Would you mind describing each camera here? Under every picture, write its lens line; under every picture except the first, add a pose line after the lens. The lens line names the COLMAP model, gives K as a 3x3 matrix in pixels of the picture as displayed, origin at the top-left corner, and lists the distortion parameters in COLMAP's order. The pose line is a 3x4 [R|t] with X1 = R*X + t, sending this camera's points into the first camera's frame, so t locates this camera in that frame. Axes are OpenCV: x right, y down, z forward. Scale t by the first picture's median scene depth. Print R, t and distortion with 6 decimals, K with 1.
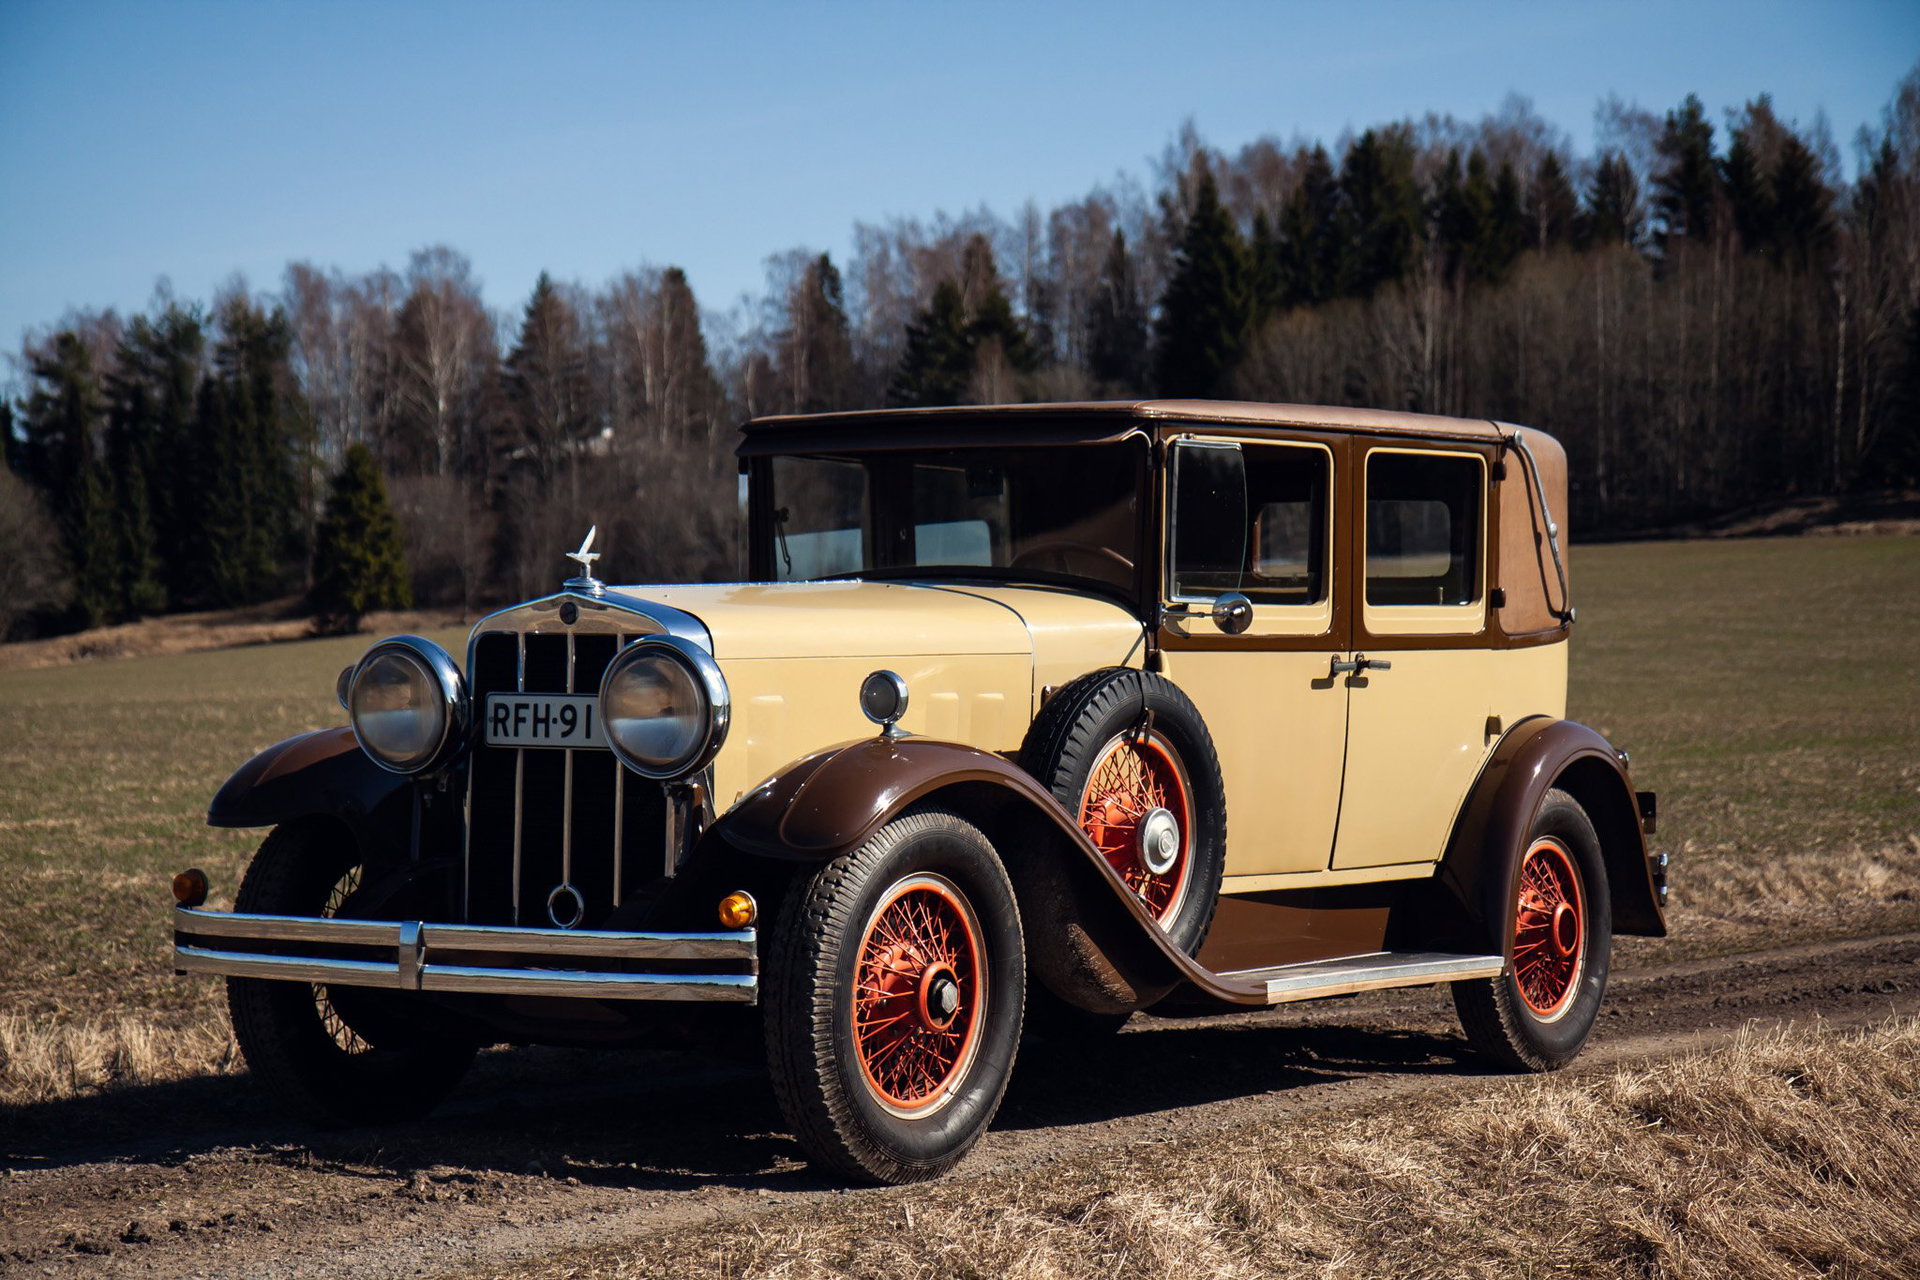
lens RADIAL K [[3691.2, 0, 935.3], [0, 3691.2, 669.8], [0, 0, 1]] dist [0.237661, 0.305135]
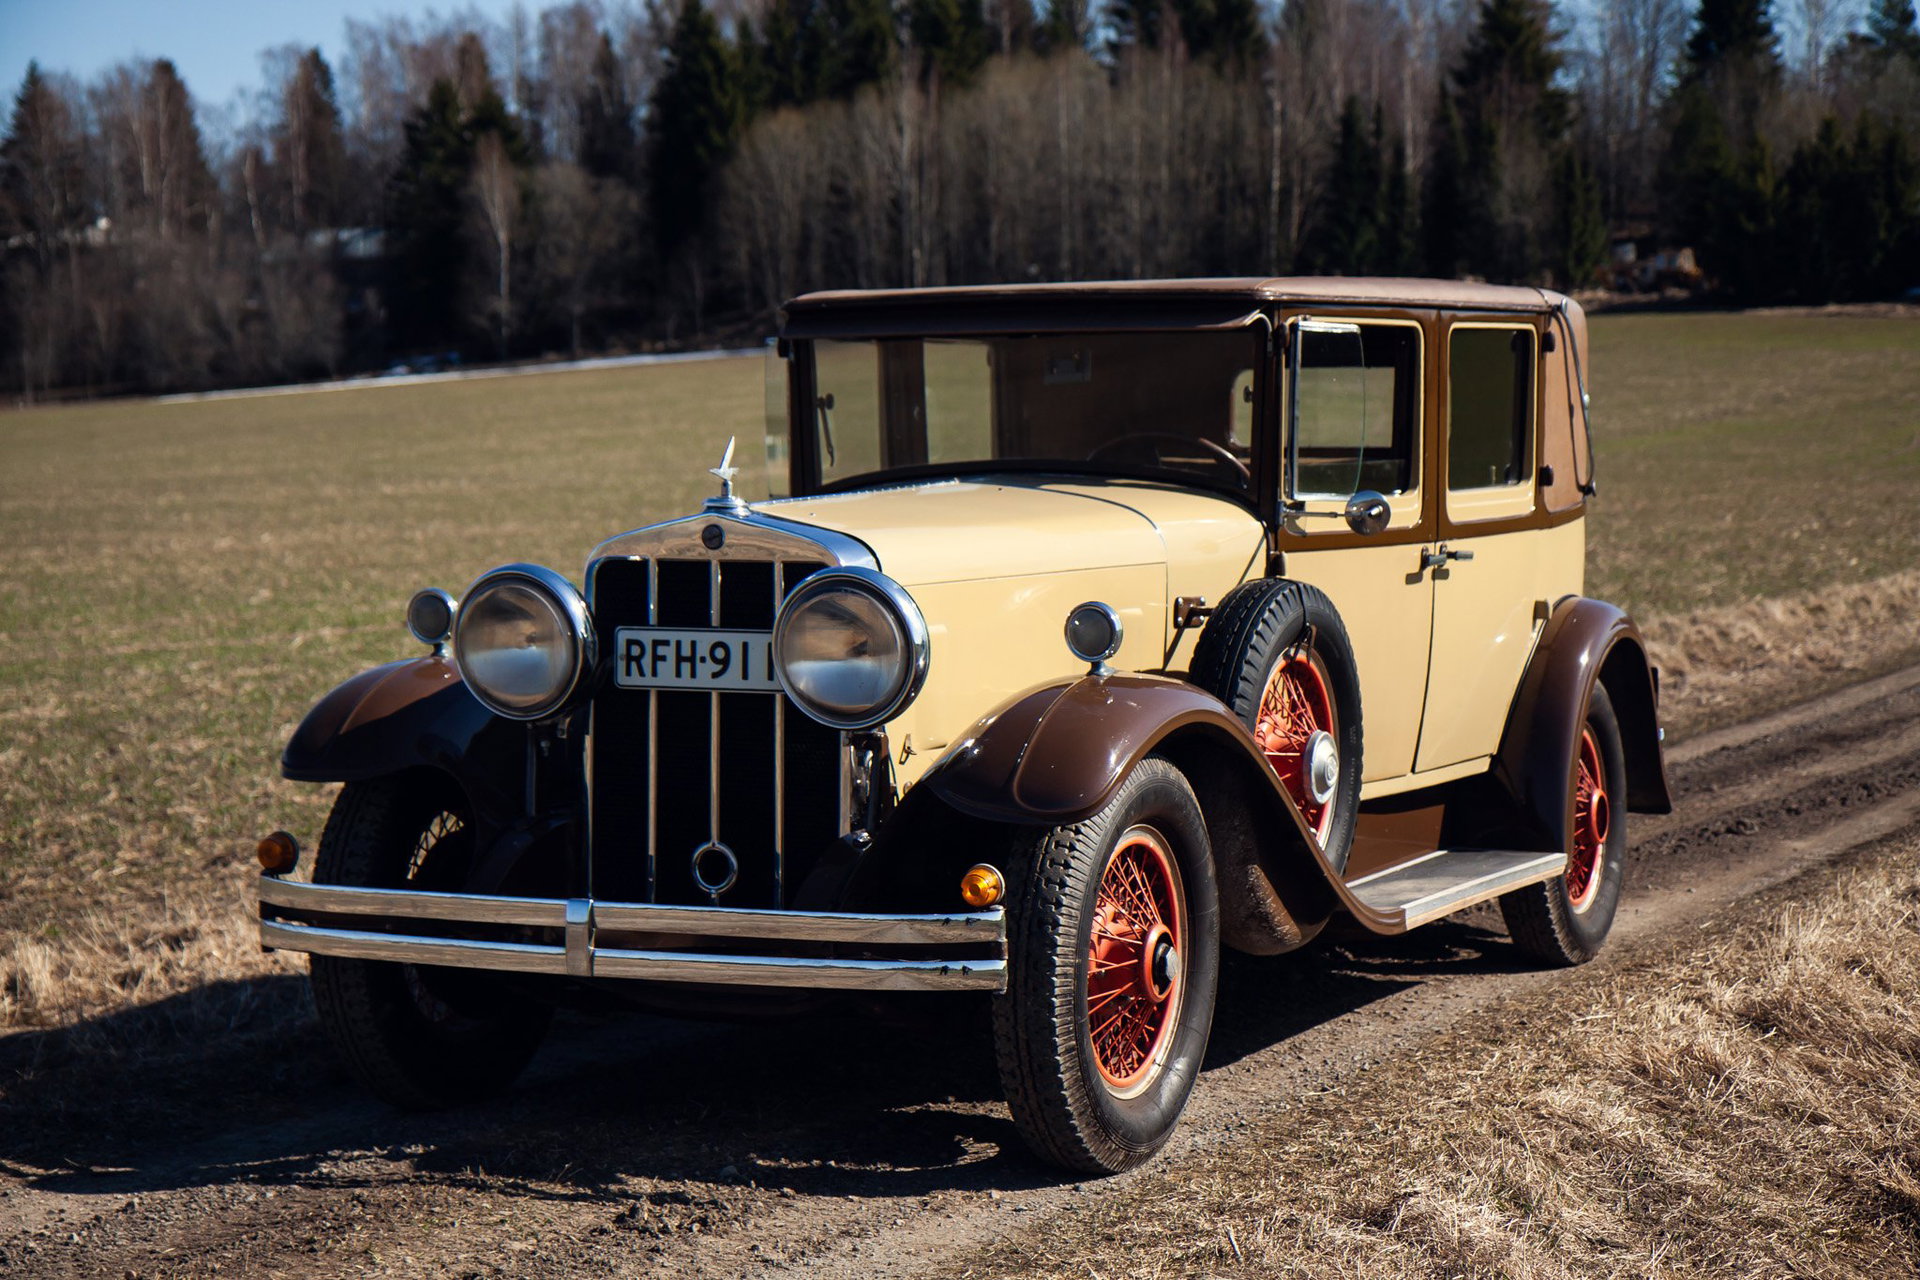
lens RADIAL K [[3464.4, 0, 948.4], [0, 3464.4, 661.2], [0, 0, 1]] dist [0.215826, 0.206653]
pose [[0.989624, -0.020248, 0.142248, -0.159062], [0.011677, 0.998080, 0.060828, -0.034875], [-0.143206, -0.058536, 0.987960, 0.166695]]
